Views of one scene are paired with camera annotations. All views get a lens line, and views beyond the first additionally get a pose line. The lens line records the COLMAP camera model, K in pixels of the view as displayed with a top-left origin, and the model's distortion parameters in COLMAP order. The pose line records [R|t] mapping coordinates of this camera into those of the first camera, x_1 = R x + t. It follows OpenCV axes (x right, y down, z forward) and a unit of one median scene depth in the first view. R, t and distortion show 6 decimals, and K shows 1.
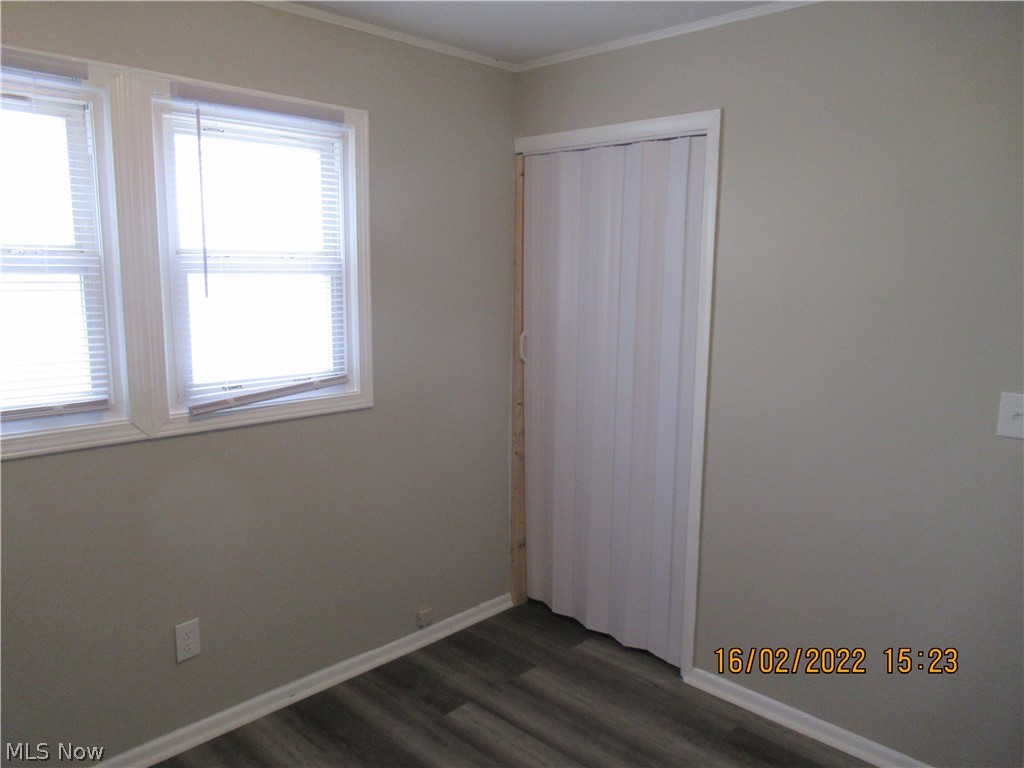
lens RADIAL K [[767.8, 0, 511.6], [0, 767.8, 377.3], [0, 0, 1]] dist [-0.010002, 0.005192]
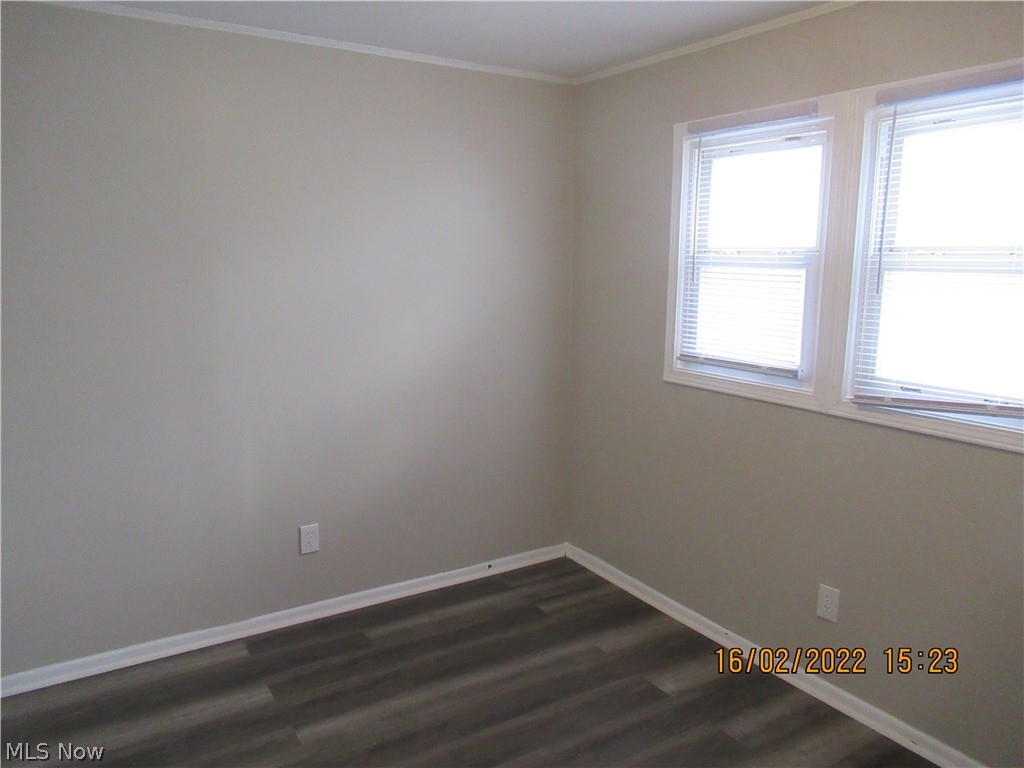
lens RADIAL K [[767.8, 0, 511.9], [0, 767.8, 390.5], [0, 0, 1]] dist [-0.010002, 0.005192]
pose [[-0.232833, 0.150470, -0.960806, 0.755133], [-0.155188, 0.969550, 0.189446, -0.100047], [0.960055, 0.193215, -0.202392, 0.786255]]
